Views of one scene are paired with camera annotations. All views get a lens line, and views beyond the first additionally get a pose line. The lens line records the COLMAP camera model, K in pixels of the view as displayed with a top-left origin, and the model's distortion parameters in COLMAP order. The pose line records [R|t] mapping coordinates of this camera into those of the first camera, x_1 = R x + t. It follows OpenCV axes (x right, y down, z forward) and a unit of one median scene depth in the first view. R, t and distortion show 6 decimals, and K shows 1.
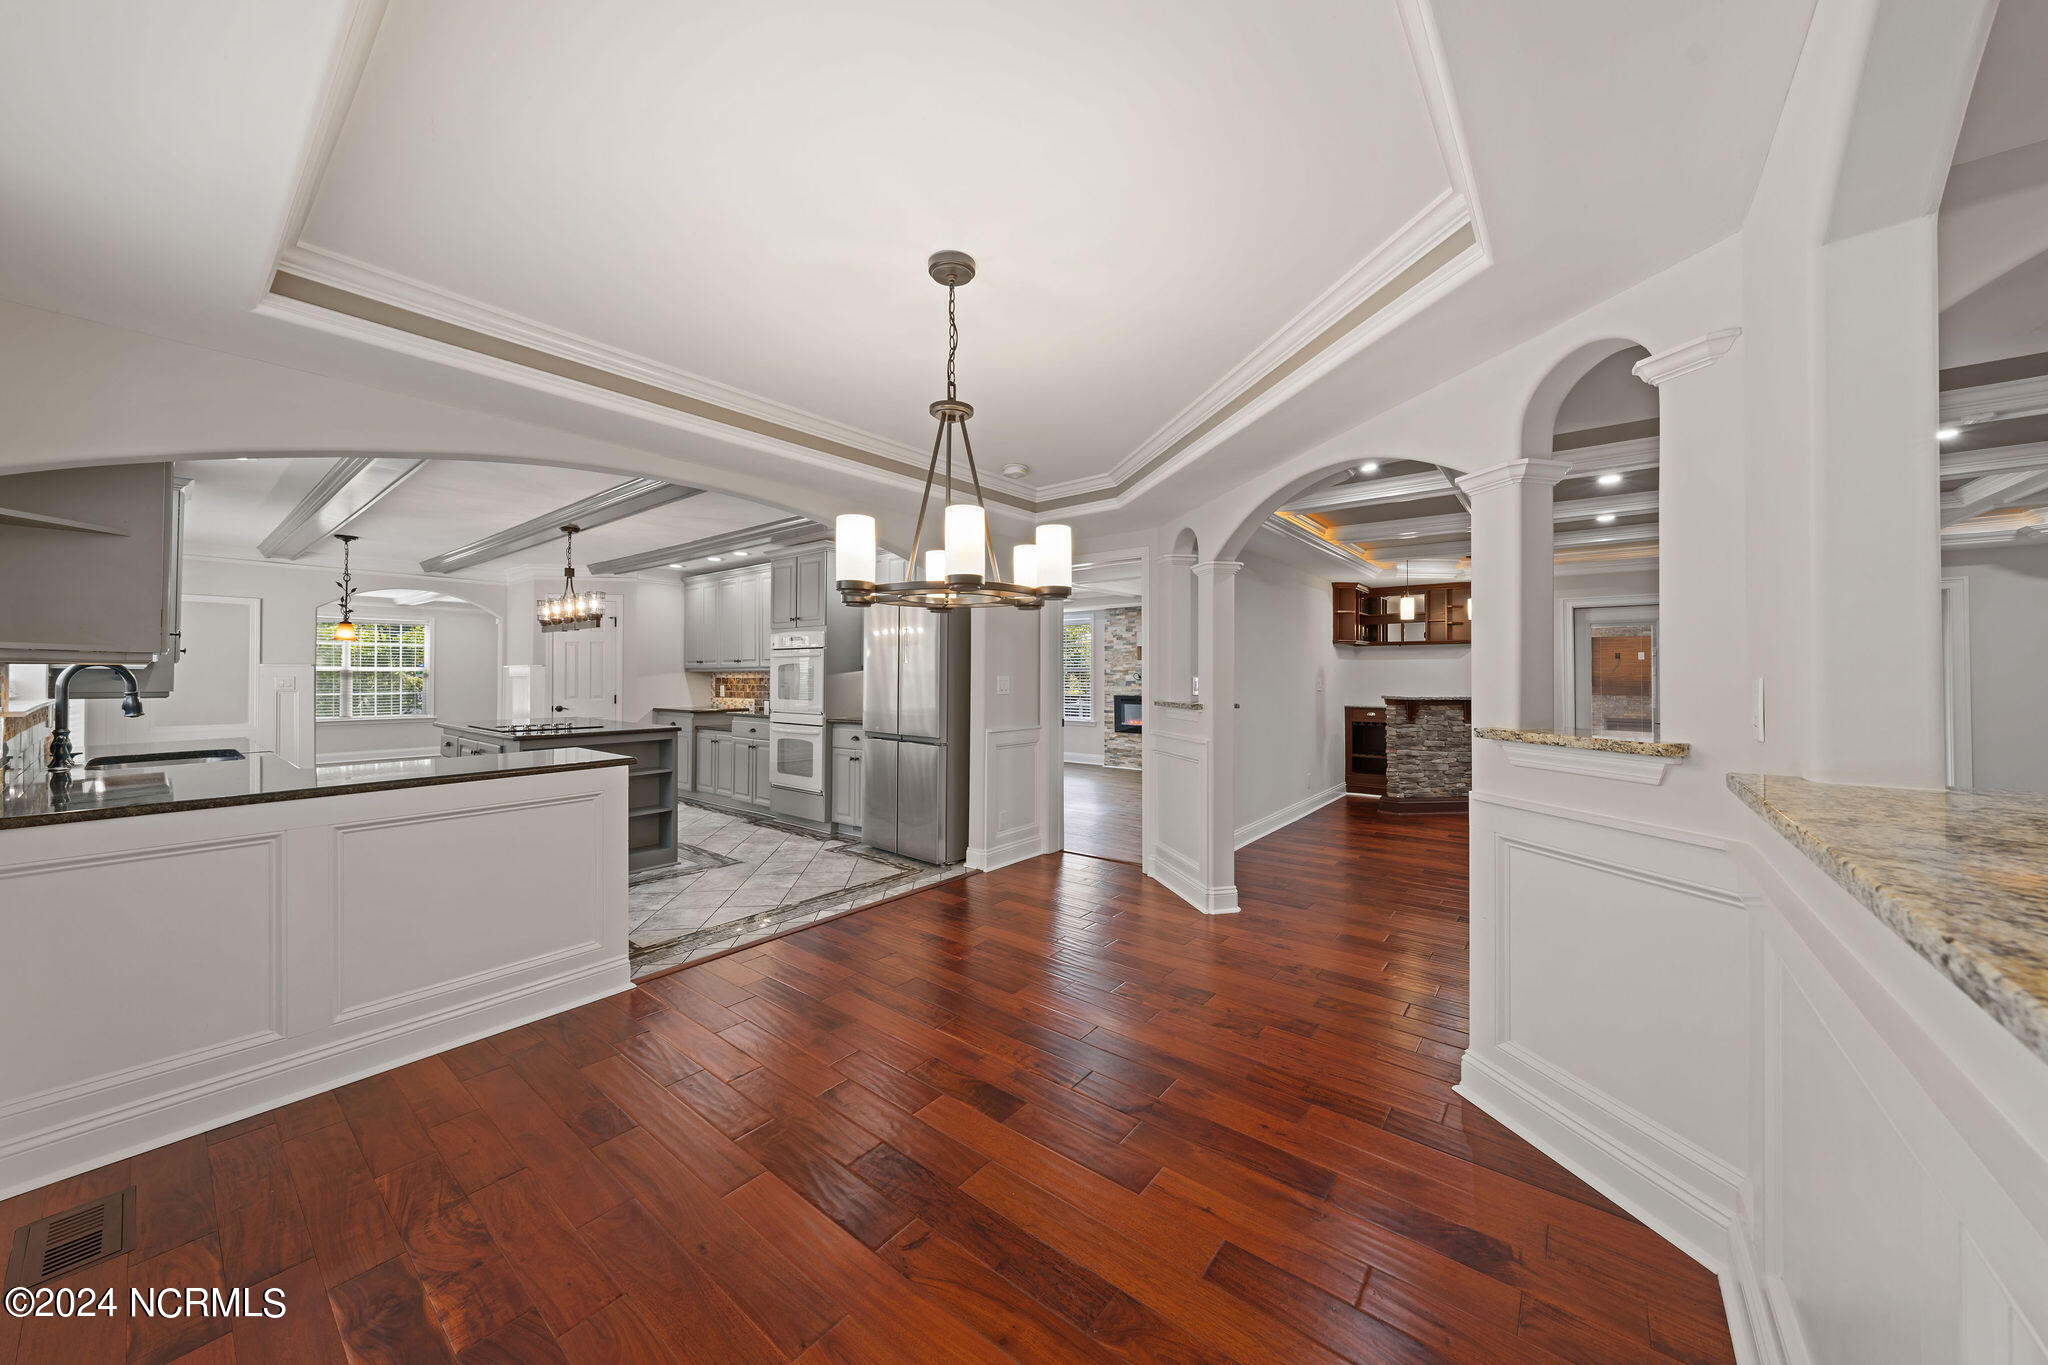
lens RADIAL K [[705.5, 0, 1030.4], [0, 705.5, 676.2], [0, 0, 1]] dist [-0.001148, -0.000084]
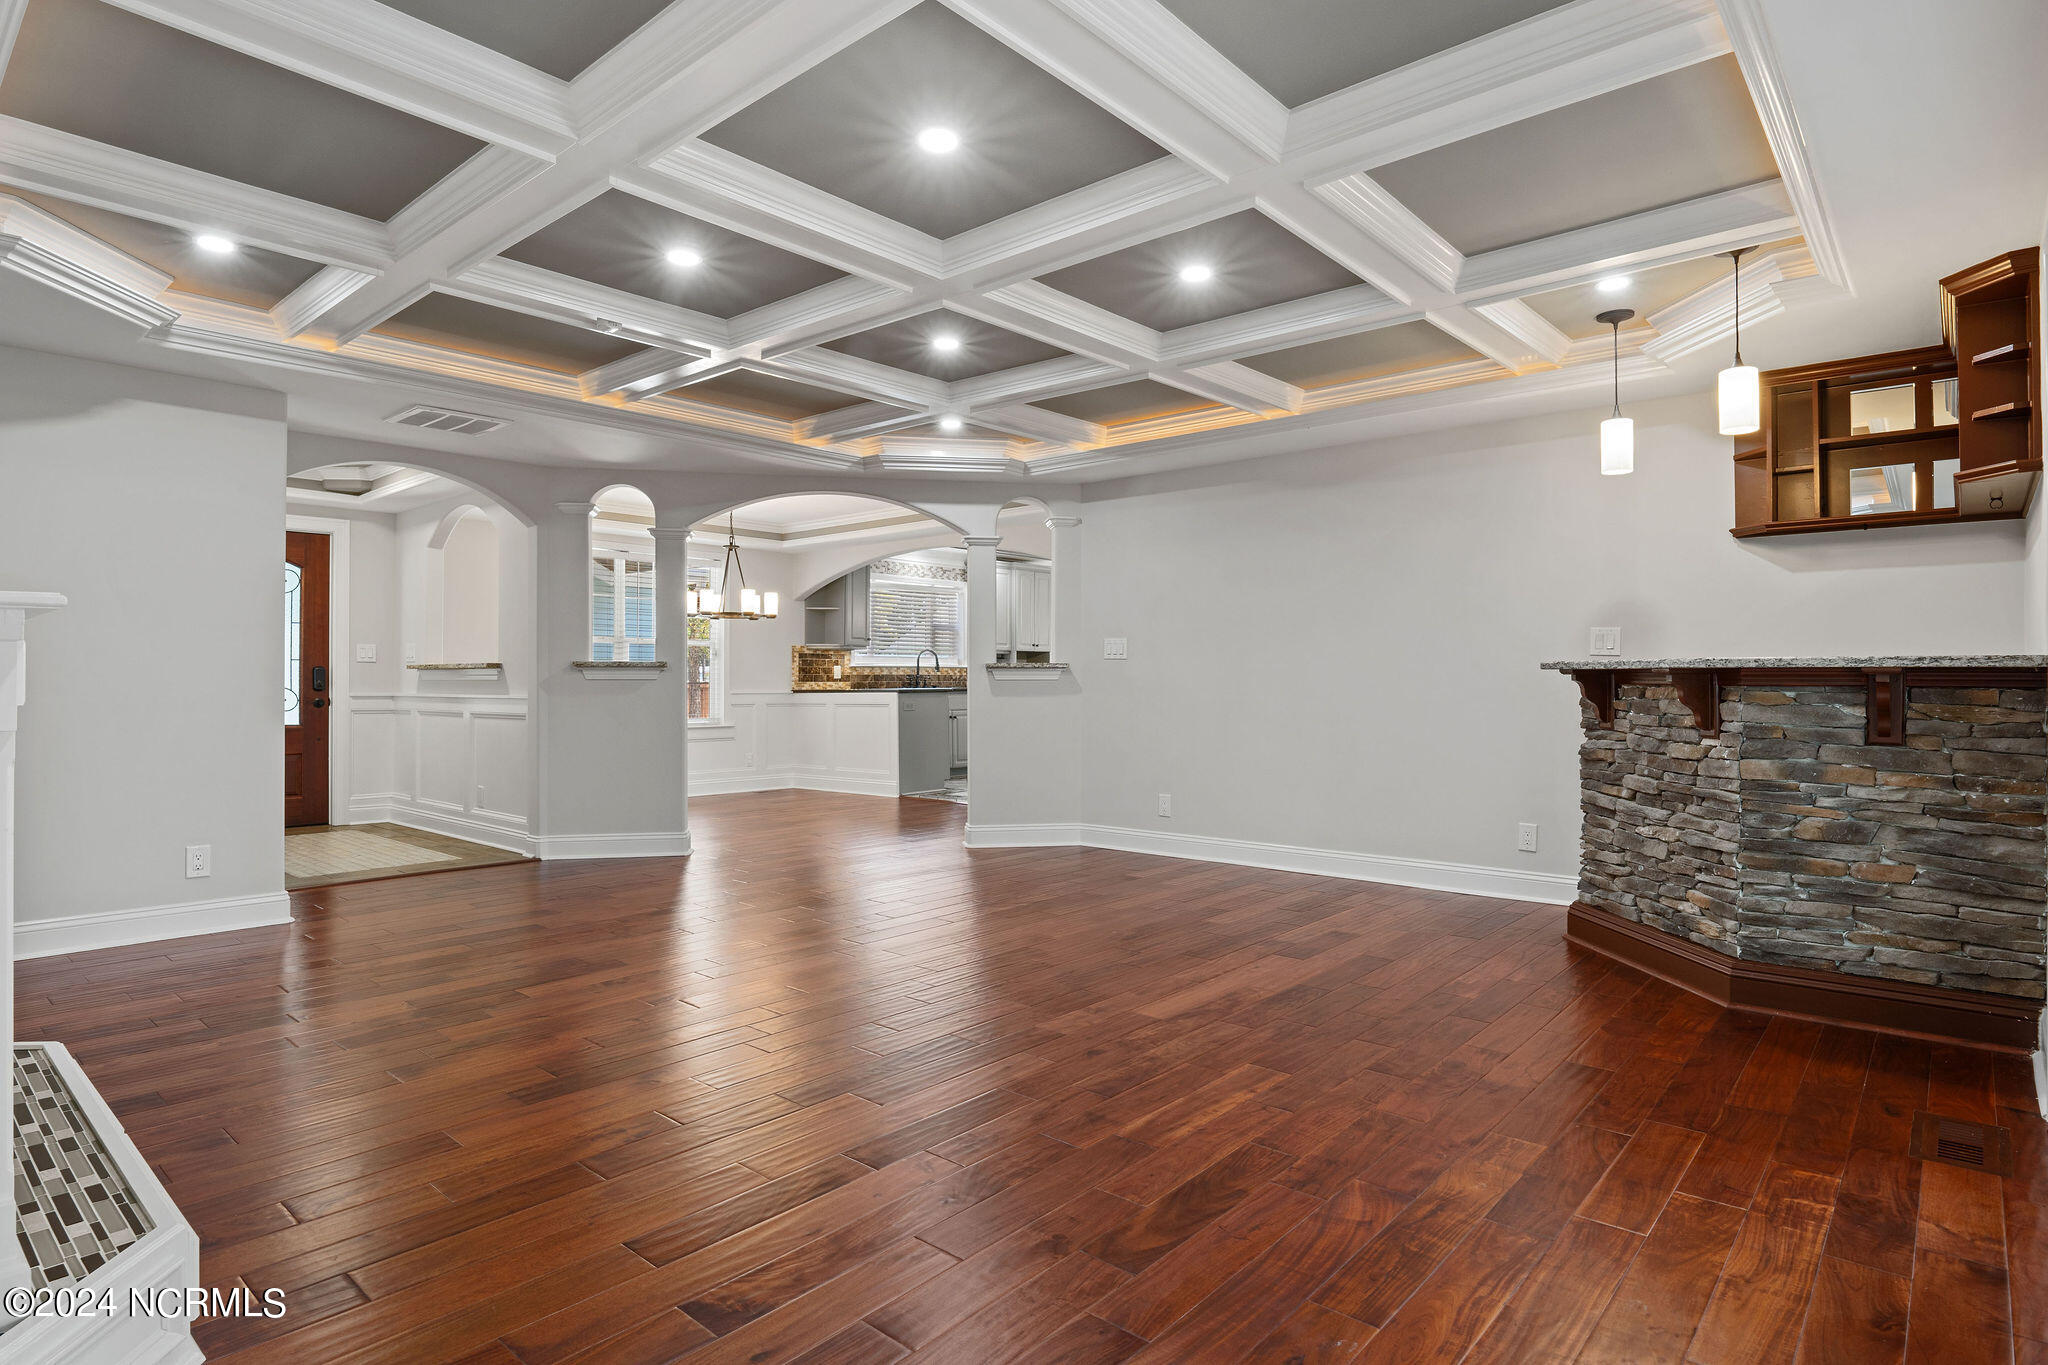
lens RADIAL K [[1081.2, 0, 1024.0], [0, 1081.2, 682.5], [0, 0, 1]] dist [-0.031585, -0.000289]
pose [[-0.053975, 0.003082, -0.998538, 1.181077], [-0.001180, 0.999994, 0.003151, 0.038517], [0.998542, 0.001348, -0.053971, 0.698106]]
